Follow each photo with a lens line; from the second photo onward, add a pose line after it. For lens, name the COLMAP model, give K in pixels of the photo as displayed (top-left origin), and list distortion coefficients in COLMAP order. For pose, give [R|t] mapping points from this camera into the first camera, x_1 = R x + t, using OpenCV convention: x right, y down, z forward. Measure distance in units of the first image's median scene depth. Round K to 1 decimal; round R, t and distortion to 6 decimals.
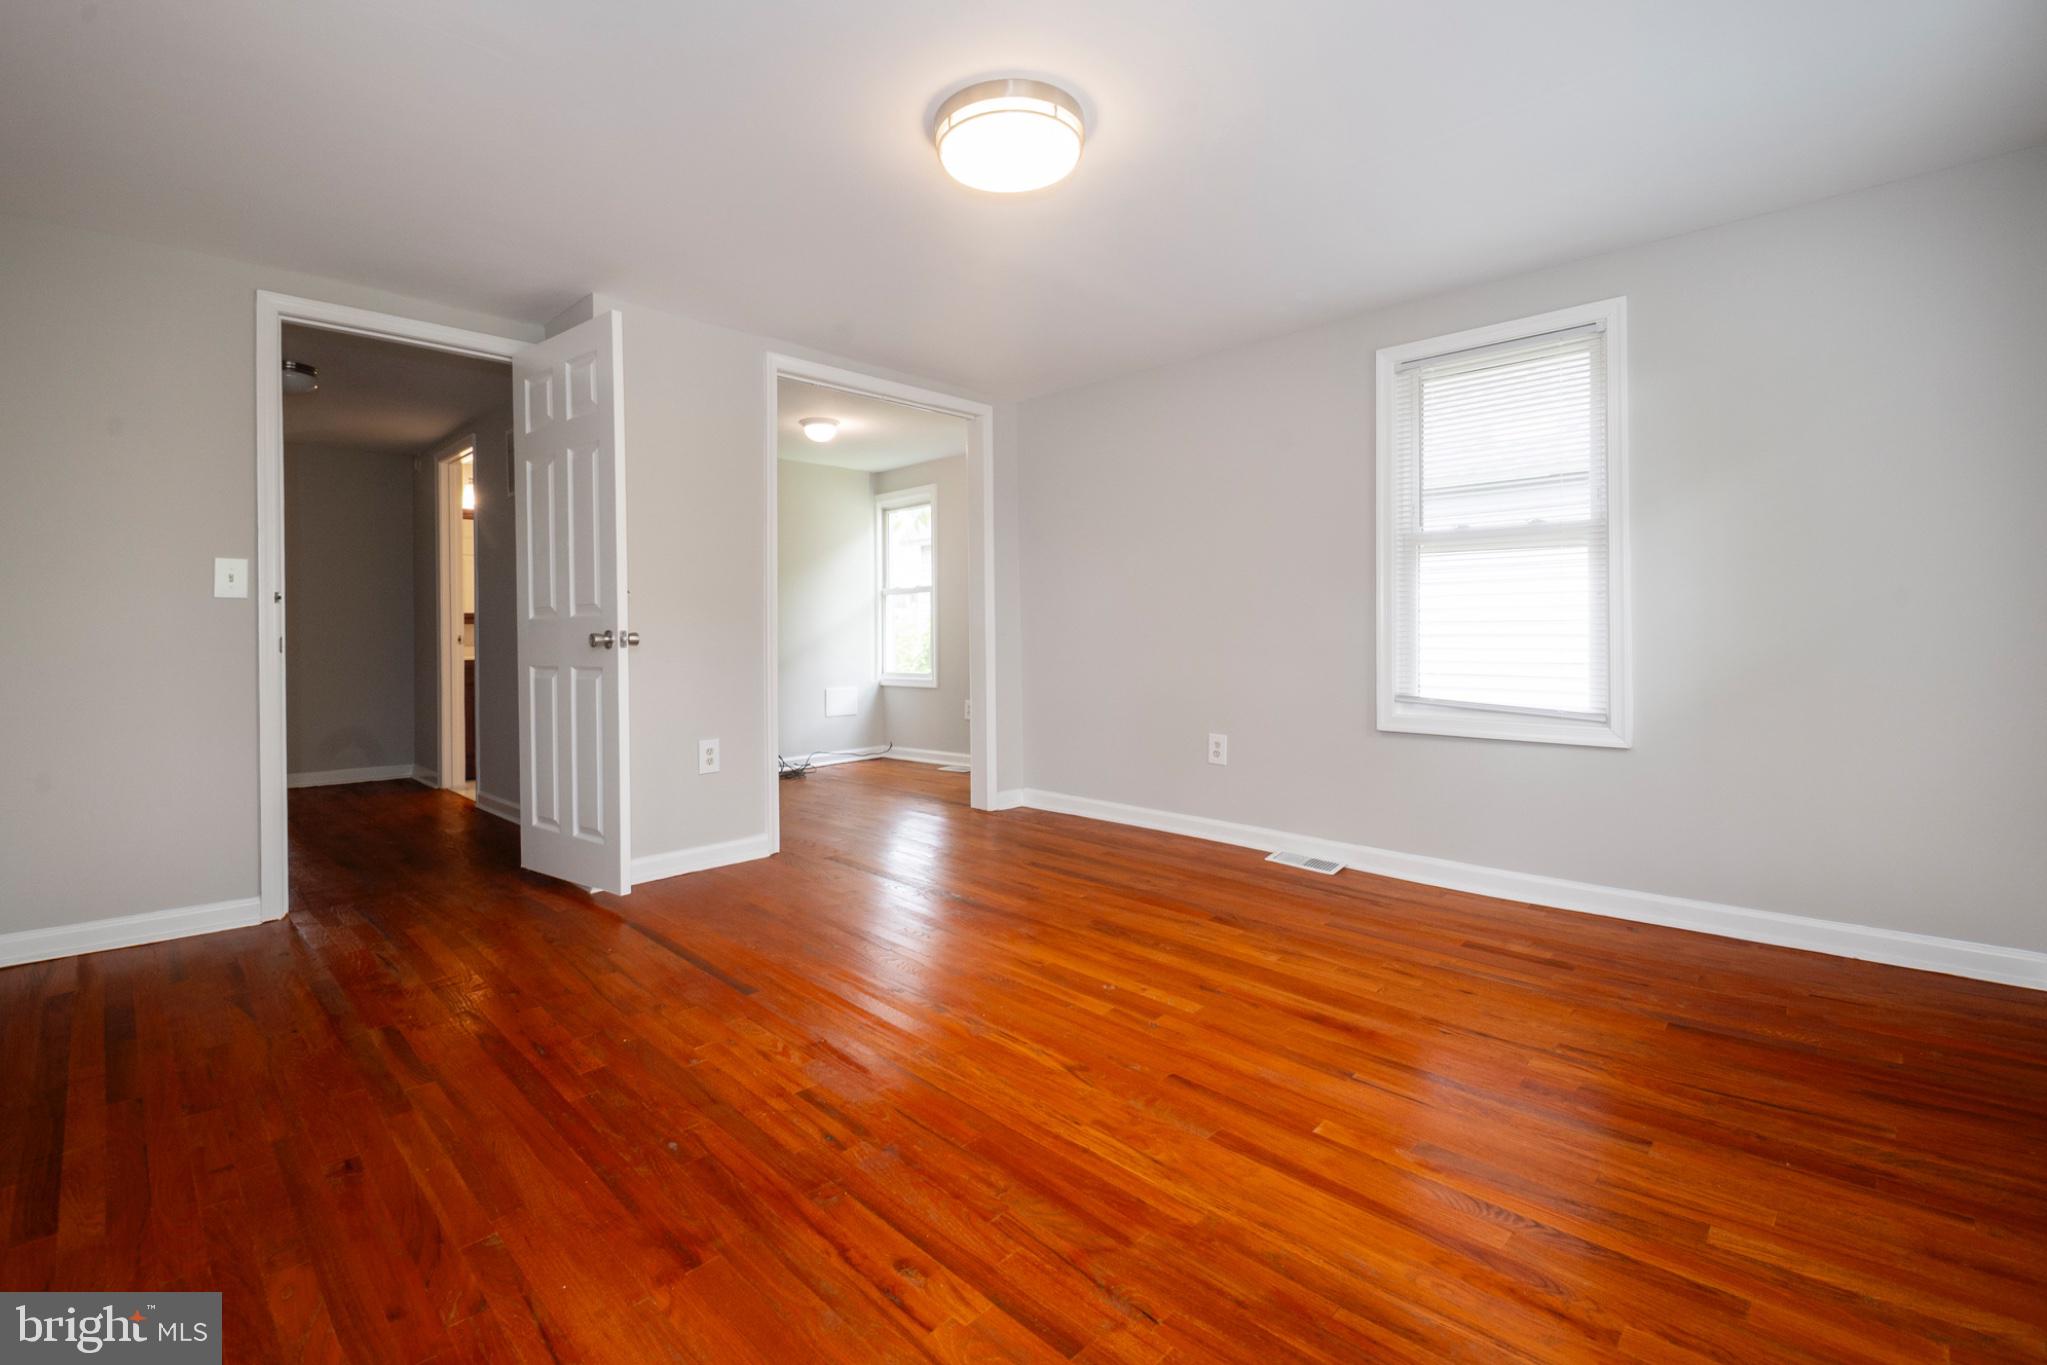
lens RADIAL K [[906.5, 0, 996.9], [0, 906.5, 643.7], [0, 0, 1]] dist [-0.000841, -0.017432]
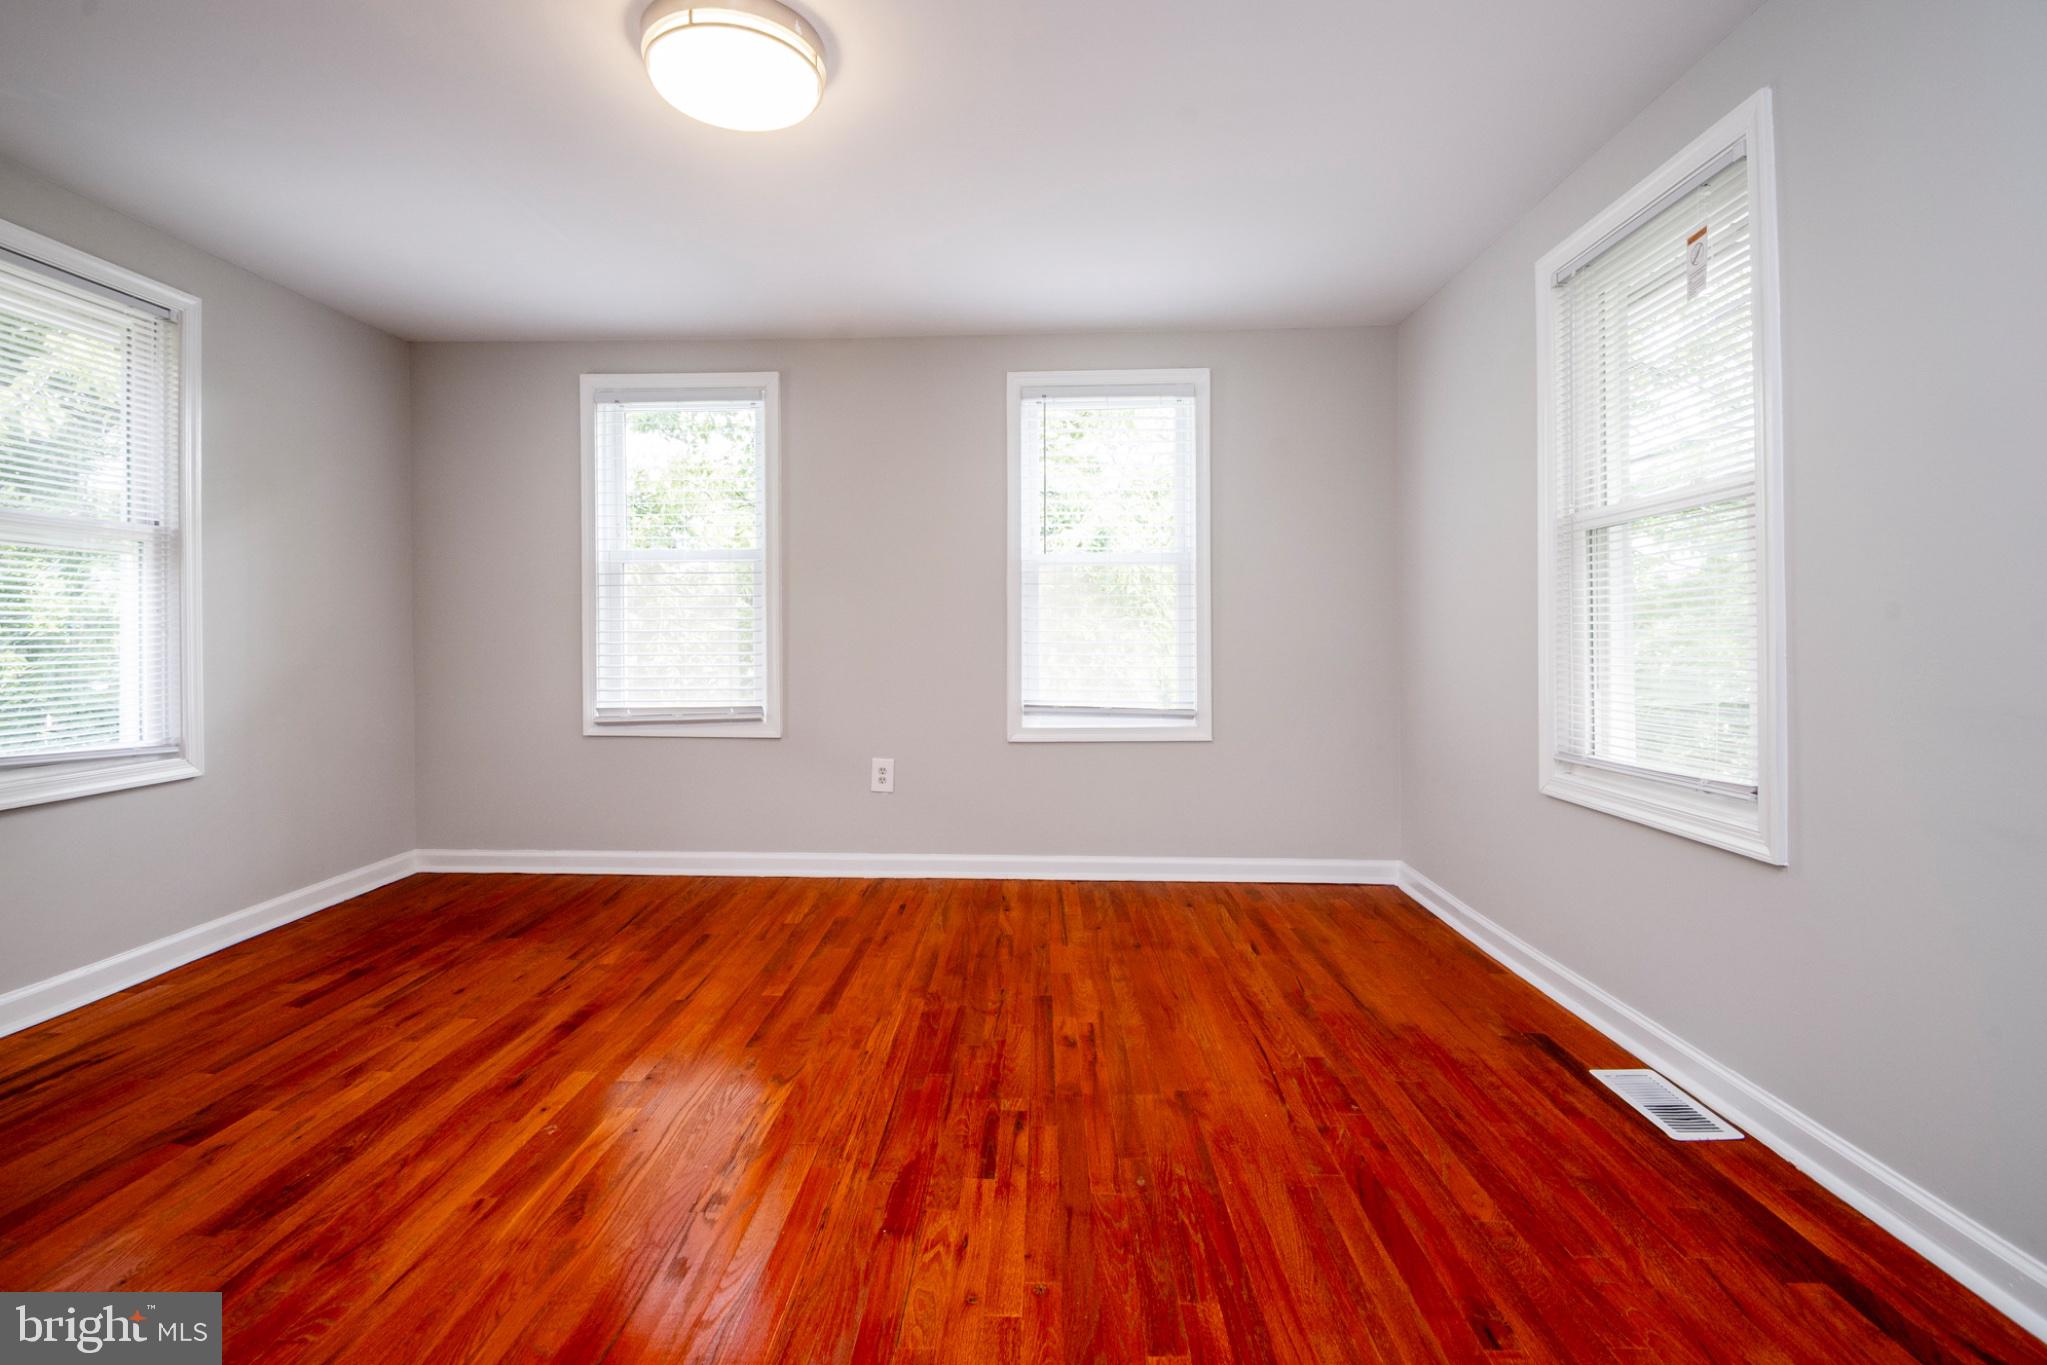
lens RADIAL K [[906.5, 0, 996.9], [0, 906.5, 643.7], [0, 0, 1]] dist [-0.000841, -0.017432]
pose [[-0.676002, -0.001347, 0.736898, -0.877114], [0.021825, 0.999523, 0.021848, -0.039253], [-0.736576, 0.030852, -0.675651, 1.588196]]
